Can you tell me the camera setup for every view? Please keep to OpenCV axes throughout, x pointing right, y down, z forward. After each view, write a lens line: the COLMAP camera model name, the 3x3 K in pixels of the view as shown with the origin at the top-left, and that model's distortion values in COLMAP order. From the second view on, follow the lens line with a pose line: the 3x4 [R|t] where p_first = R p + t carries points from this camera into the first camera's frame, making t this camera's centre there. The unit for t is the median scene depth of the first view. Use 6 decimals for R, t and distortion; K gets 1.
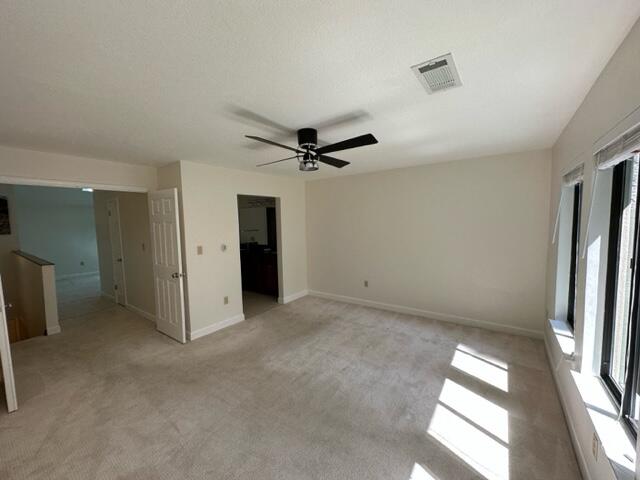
lens RADIAL K [[253.6, 0, 320.9], [0, 253.6, 240.4], [0, 0, 1]] dist [-0.000348, -0.000104]
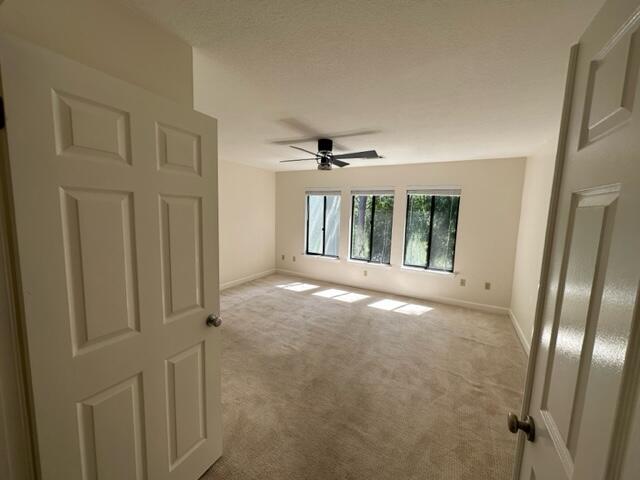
lens RADIAL K [[253.6, 0, 318.9], [0, 253.6, 237.6], [0, 0, 1]] dist [-0.000348, -0.000104]
pose [[-0.099885, -0.092499, 0.990690, -1.079970], [0.062076, 0.993151, 0.098988, -0.038406], [-0.993061, 0.071386, -0.093459, 0.898030]]
